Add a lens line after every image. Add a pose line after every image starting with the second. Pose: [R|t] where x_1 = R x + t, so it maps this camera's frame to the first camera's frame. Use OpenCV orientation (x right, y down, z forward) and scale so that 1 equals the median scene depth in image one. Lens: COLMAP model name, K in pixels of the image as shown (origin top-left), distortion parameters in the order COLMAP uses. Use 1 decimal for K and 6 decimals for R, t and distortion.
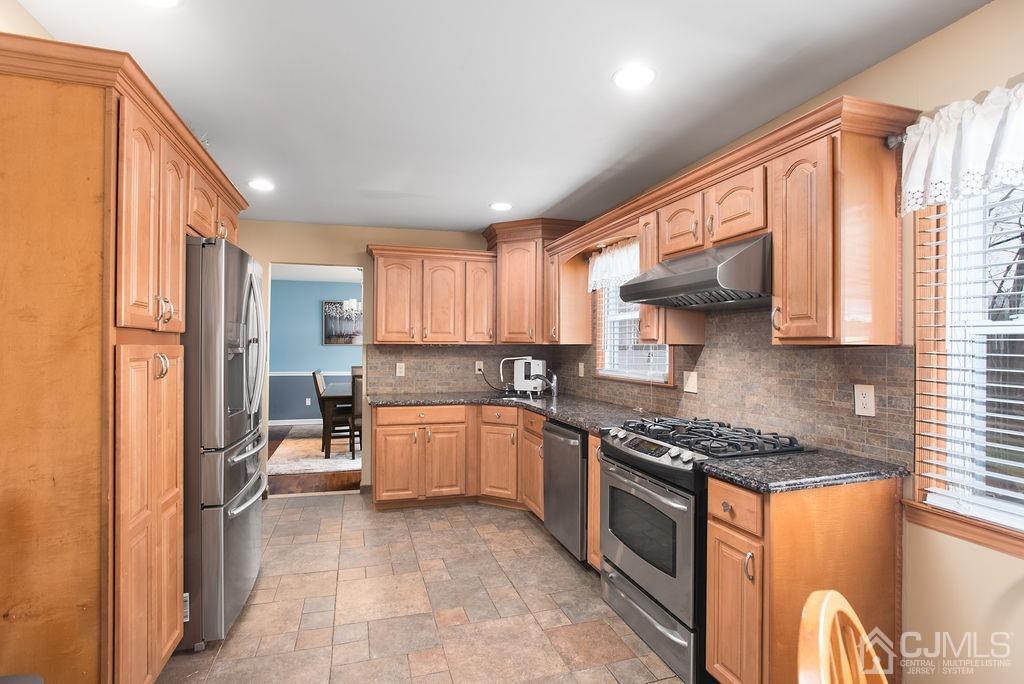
lens RADIAL K [[495.8, 0, 512.0], [0, 495.8, 342.0], [0, 0, 1]] dist [-0.049148, 0.023149]
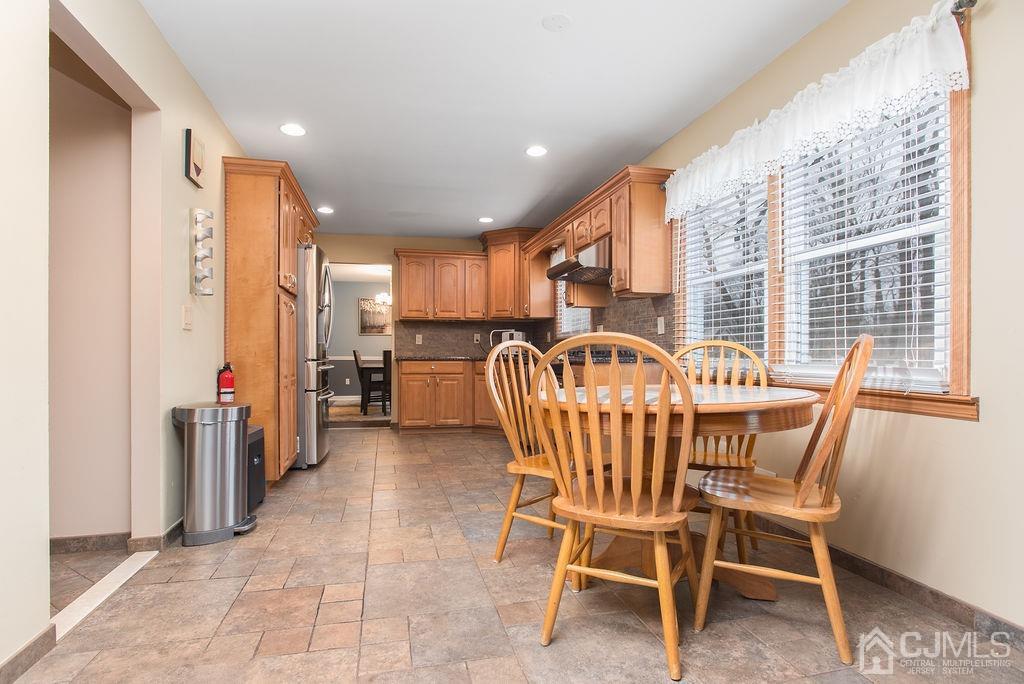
lens RADIAL K [[503.9, 0, 510.6], [0, 503.9, 354.7], [0, 0, 1]] dist [-0.052191, 0.024225]
pose [[0.998028, -0.004860, -0.062577, 0.122846], [0.005605, 0.999915, 0.011738, 0.088795], [0.062514, -0.012066, 0.997971, -0.401082]]
